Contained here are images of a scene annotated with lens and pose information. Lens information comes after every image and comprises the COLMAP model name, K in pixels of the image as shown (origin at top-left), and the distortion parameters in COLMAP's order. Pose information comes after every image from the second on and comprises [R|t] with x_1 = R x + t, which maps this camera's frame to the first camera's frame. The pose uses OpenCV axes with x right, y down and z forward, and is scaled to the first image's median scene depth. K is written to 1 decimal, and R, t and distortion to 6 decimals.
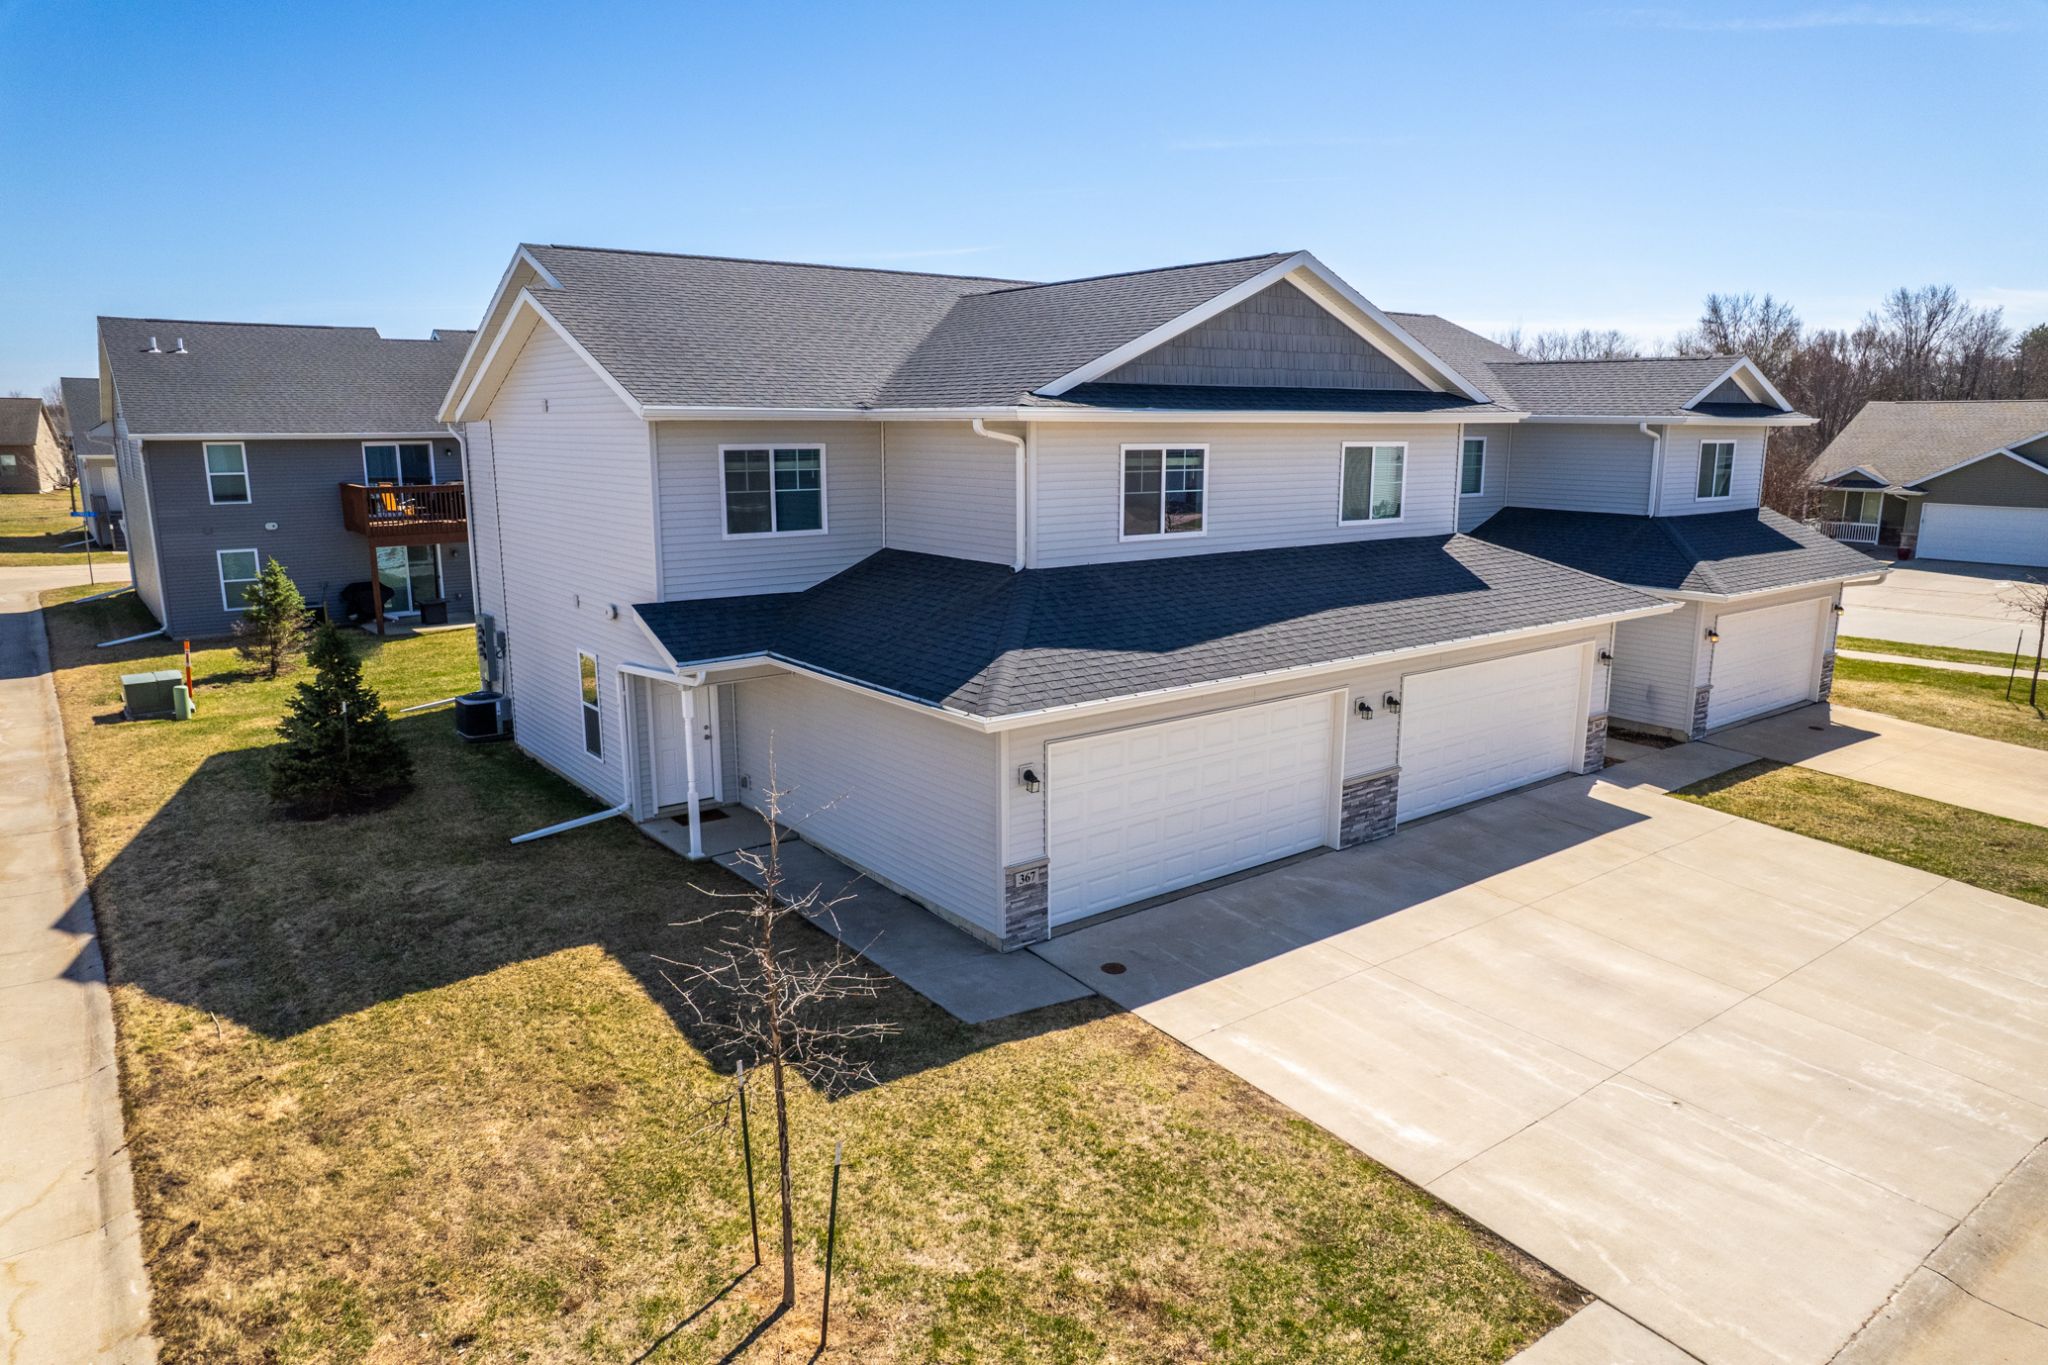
lens RADIAL K [[1310.4, 0, 1027.5], [0, 1310.4, 708.4], [0, 0, 1]] dist [-0.066831, 0.059350]
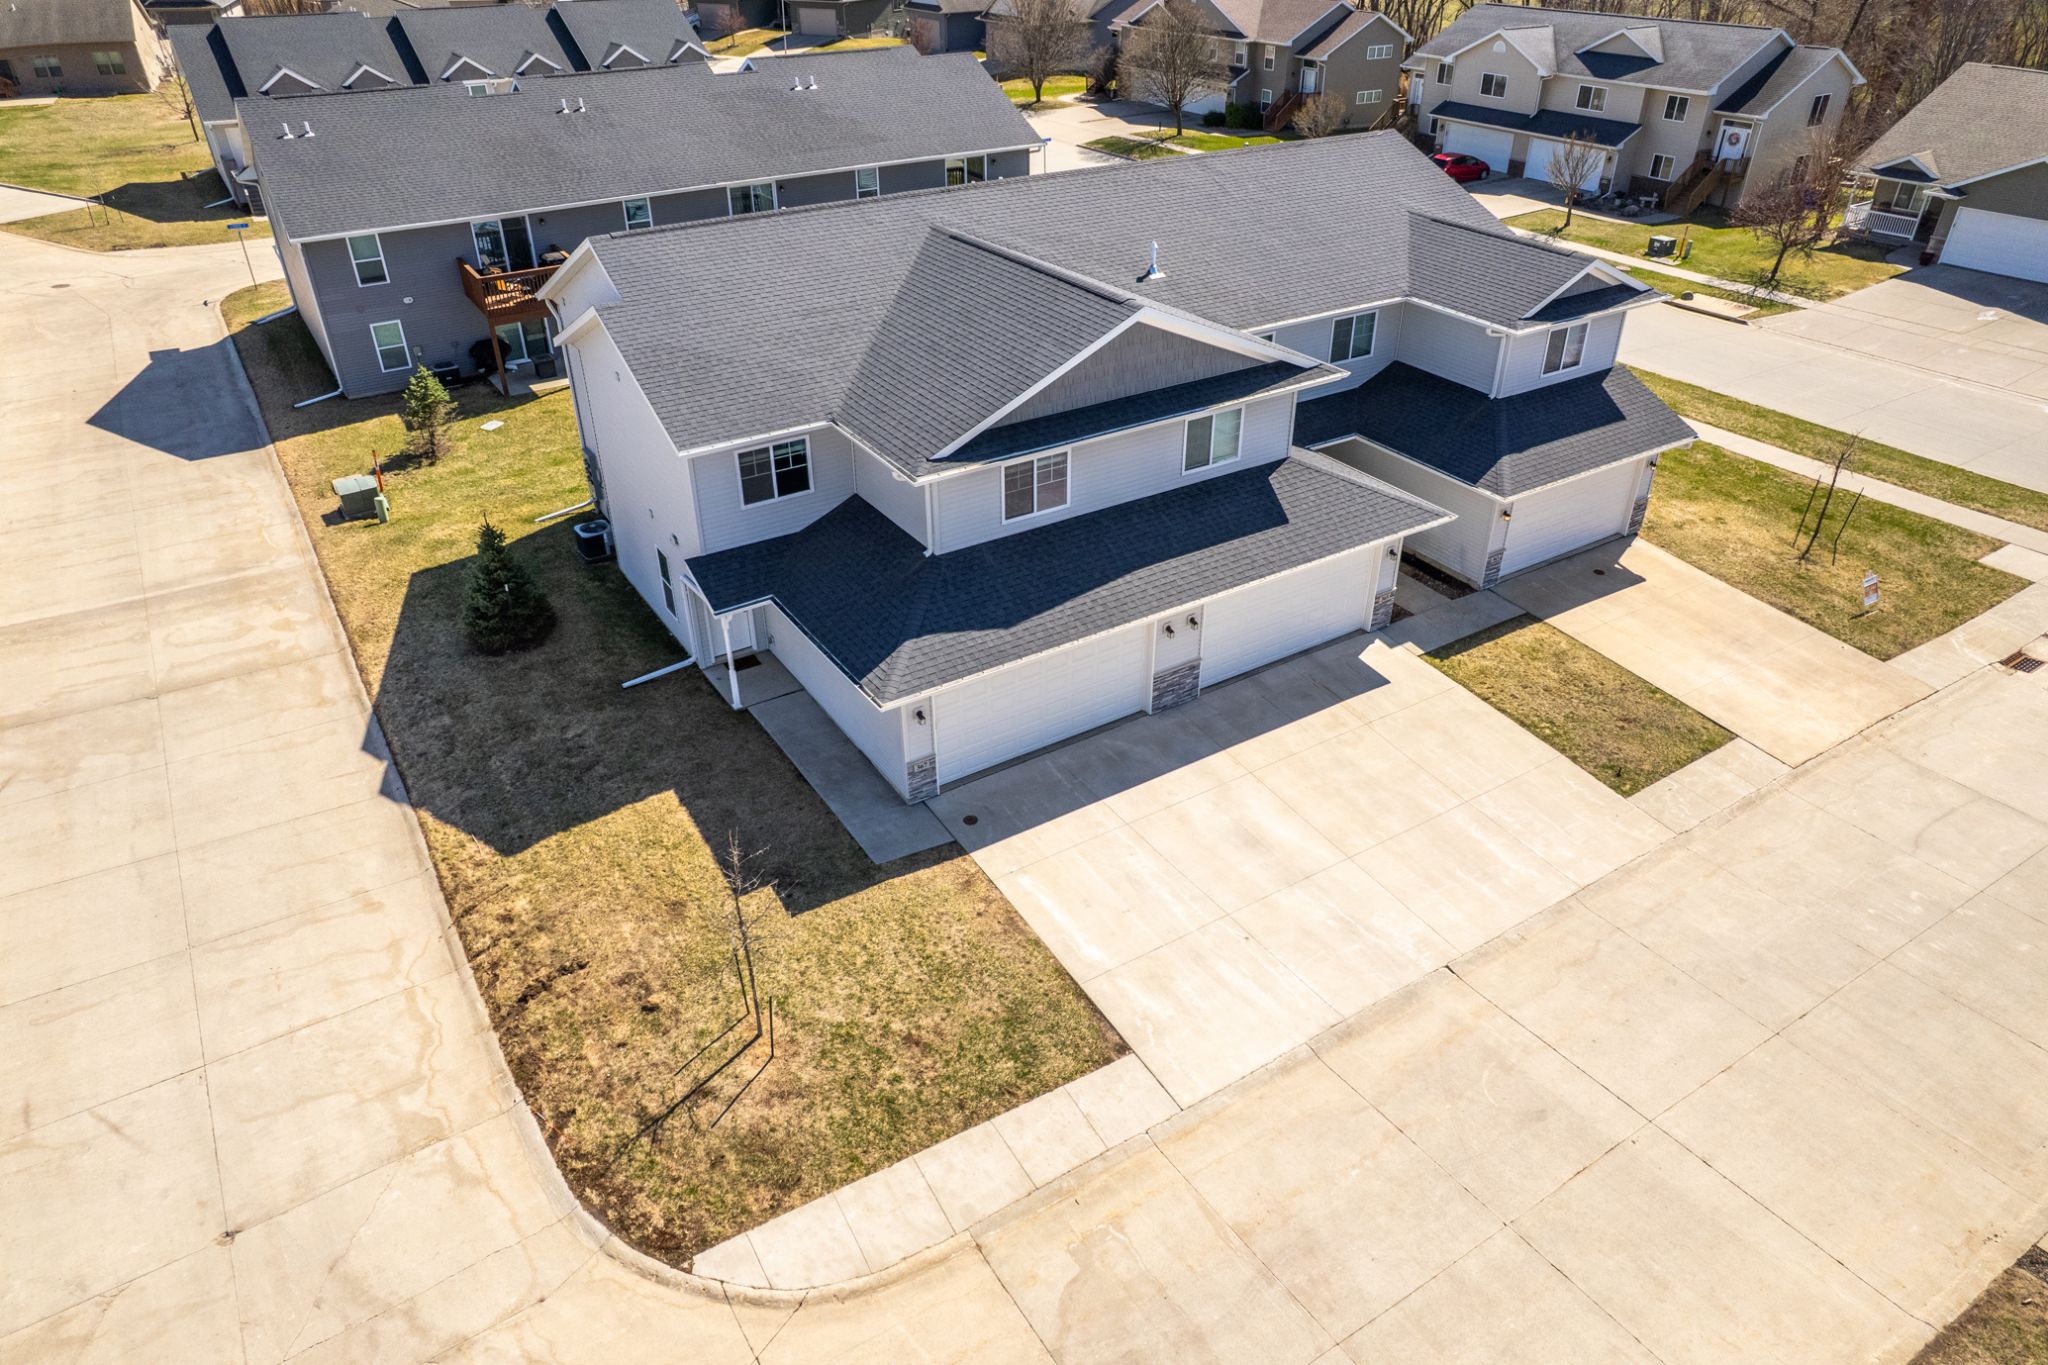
lens RADIAL K [[1310.4, 0, 1027.5], [0, 1310.4, 708.4], [0, 0, 1]] dist [-0.066831, 0.059350]
pose [[0.995945, 0.044391, -0.078249, 0.245124], [-0.013835, 0.935012, 0.354347, -0.500415], [0.088894, -0.351828, 0.931834, -0.495917]]
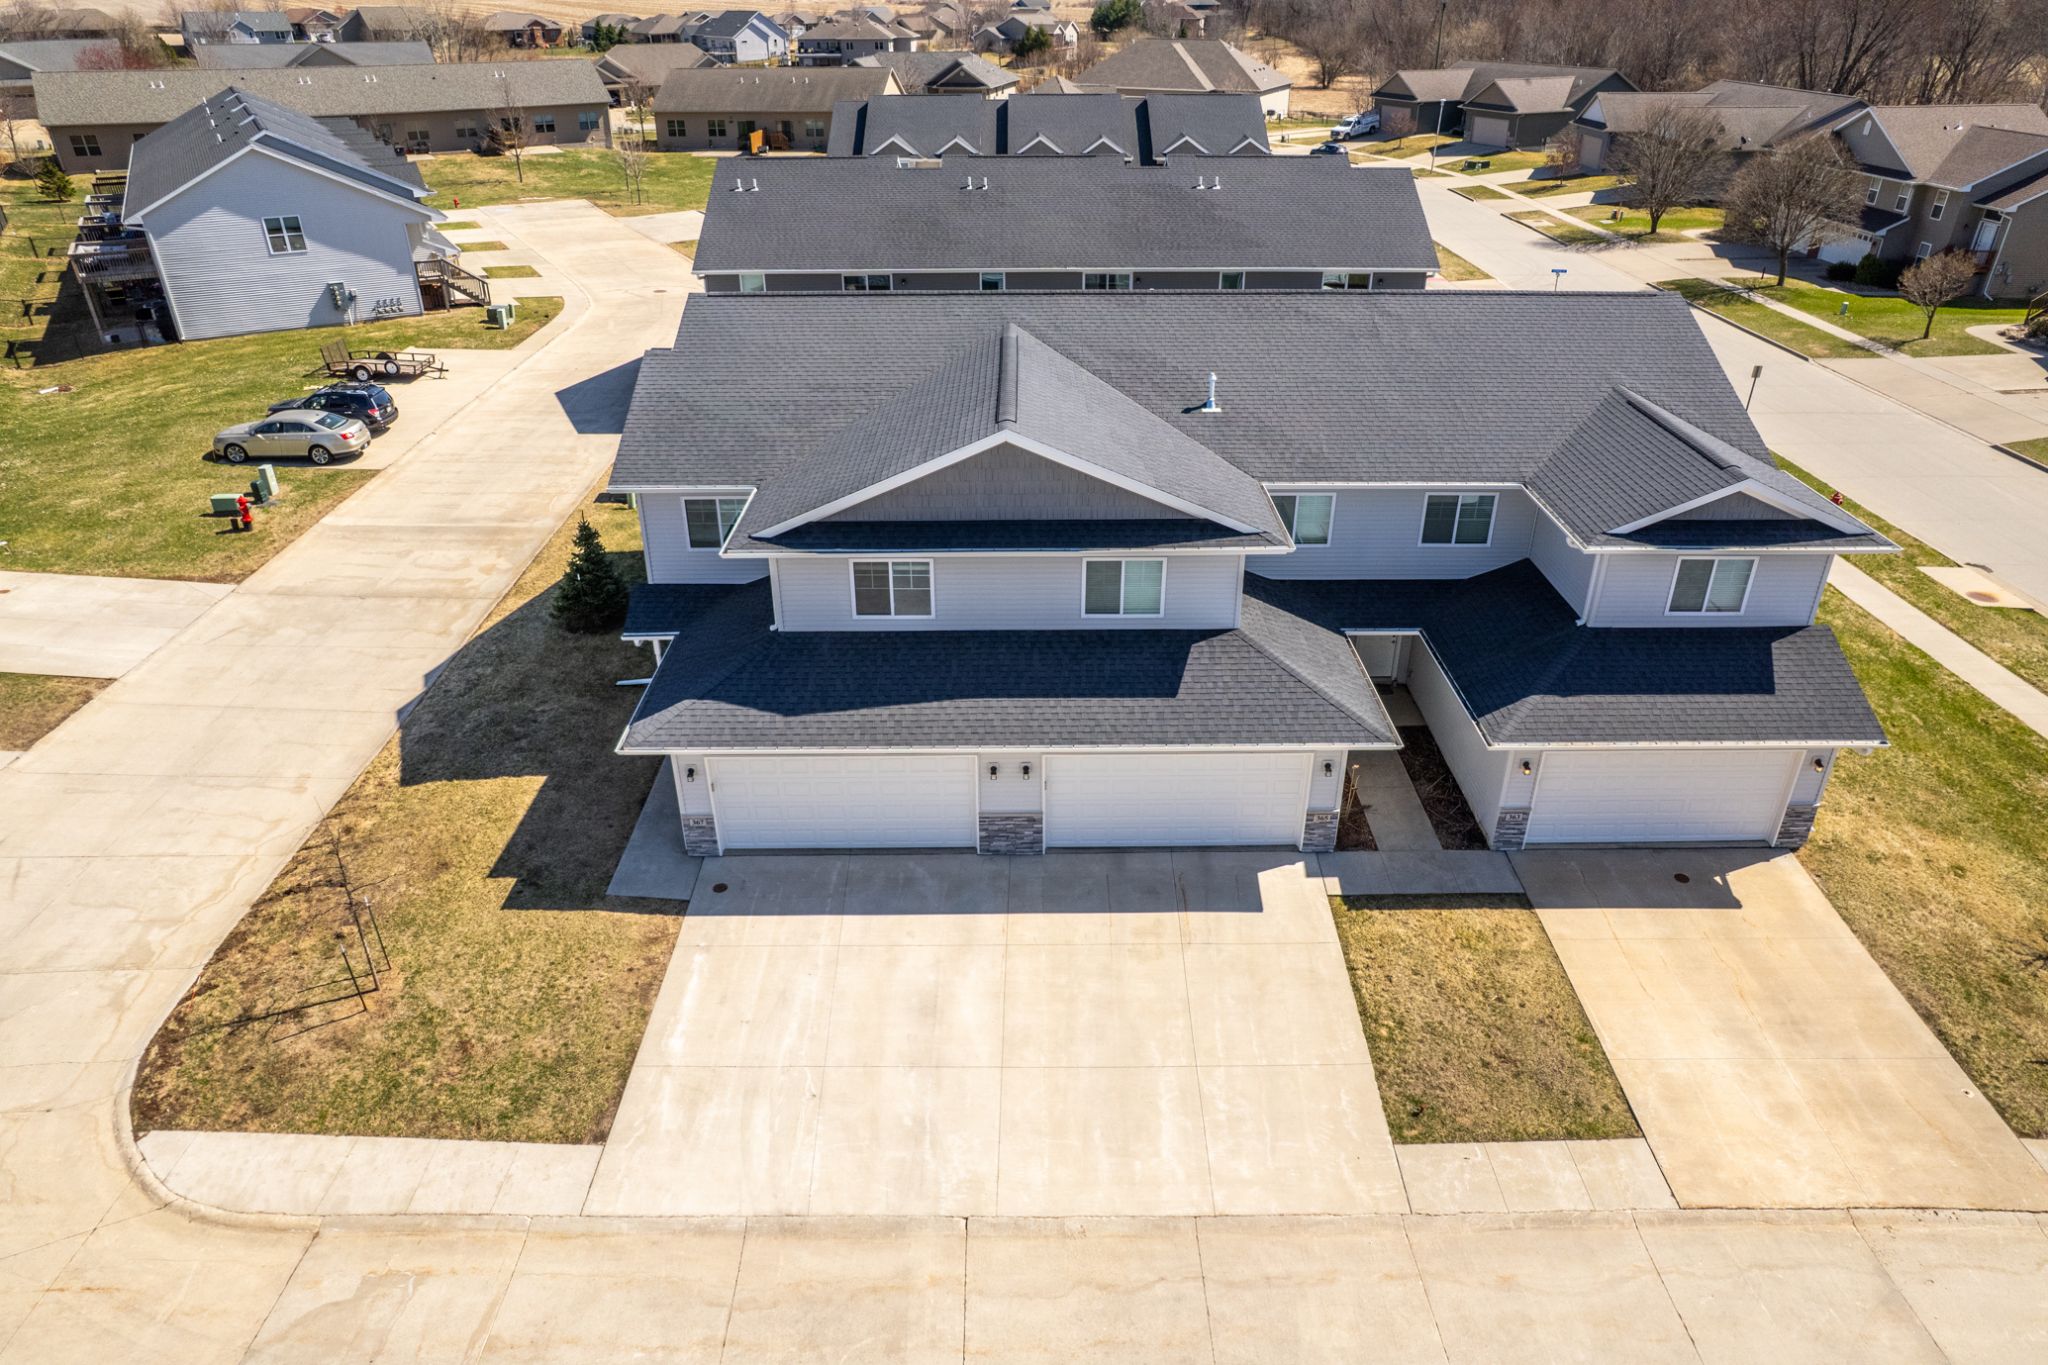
lens RADIAL K [[1310.4, 0, 1027.5], [0, 1310.4, 708.4], [0, 0, 1]] dist [-0.066831, 0.059350]
pose [[0.794189, 0.295739, -0.530851, 1.137255], [-0.126919, 0.935043, 0.331037, -0.596846], [0.594269, -0.195531, 0.780136, -0.061852]]
